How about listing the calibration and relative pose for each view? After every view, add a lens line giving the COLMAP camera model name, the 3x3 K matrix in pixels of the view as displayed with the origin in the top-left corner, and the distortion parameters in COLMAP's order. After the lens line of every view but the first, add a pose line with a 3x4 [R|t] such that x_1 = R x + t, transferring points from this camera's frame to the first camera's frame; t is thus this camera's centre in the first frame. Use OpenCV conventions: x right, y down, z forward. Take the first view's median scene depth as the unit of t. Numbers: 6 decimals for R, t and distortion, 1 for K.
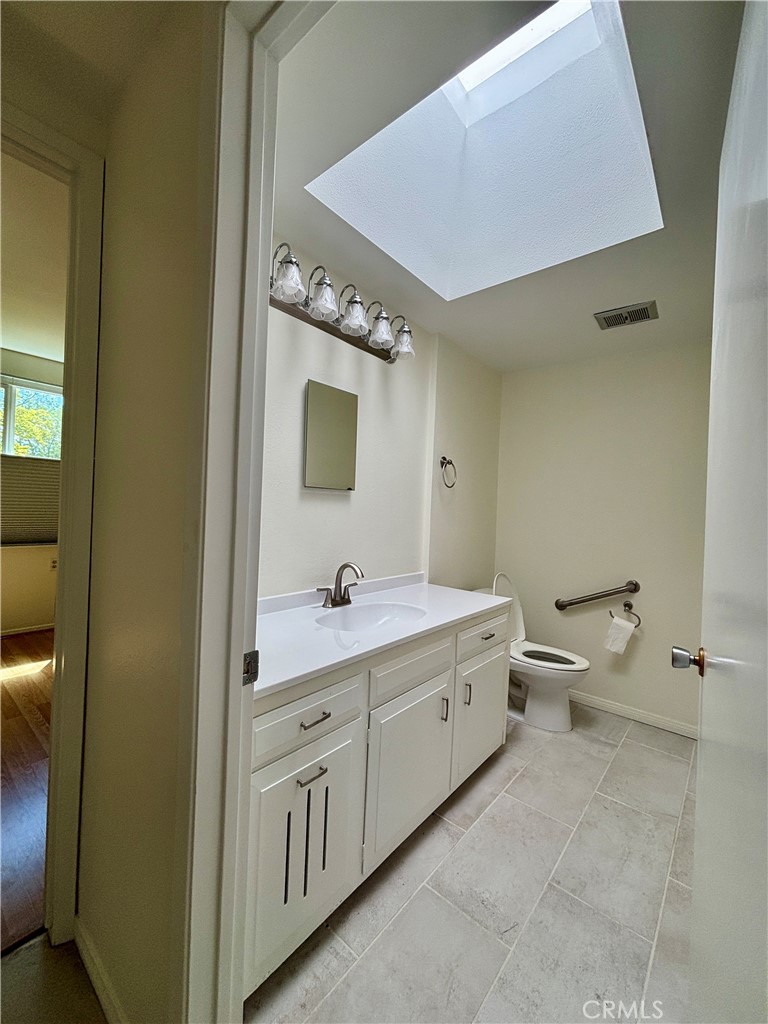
lens RADIAL K [[413.7, 0, 384.3], [0, 413.7, 511.5], [0, 0, 1]] dist [0.003058, 0.000392]
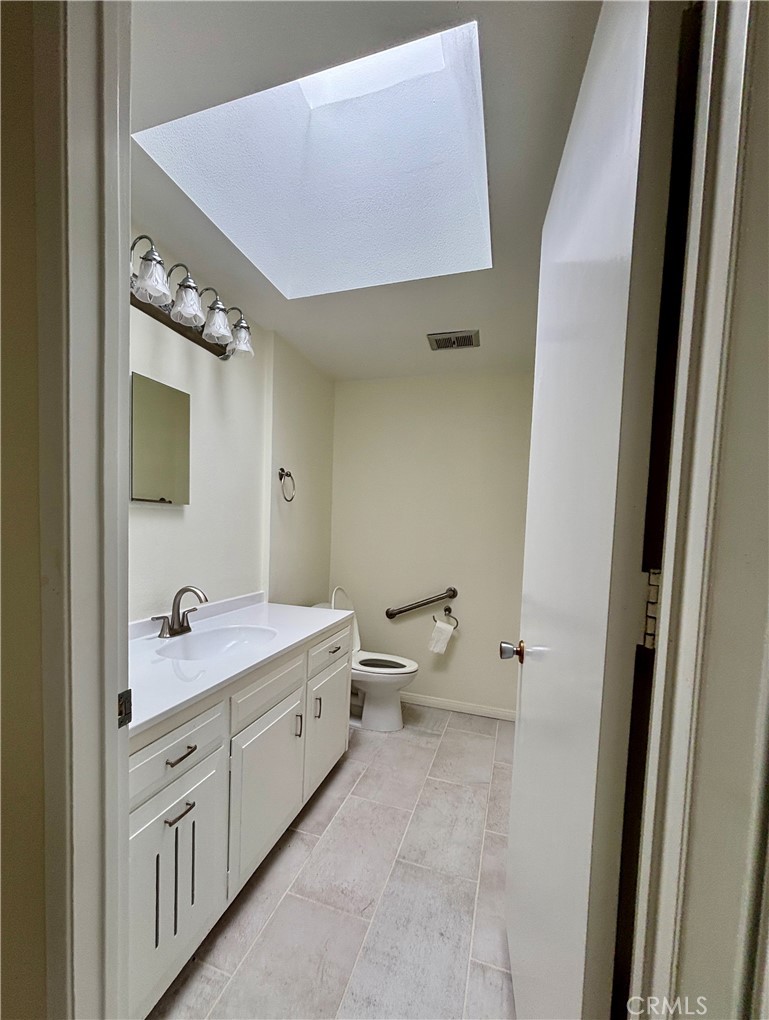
lens RADIAL K [[458.8, 0, 348.3], [0, 458.8, 553.5], [0, 0, 1]] dist [0.014152, -0.001224]
pose [[0.939114, -0.029522, 0.342335, -0.101499], [0.004027, 0.997179, 0.074946, -0.021030], [-0.343582, -0.069004, 0.936584, -0.053884]]
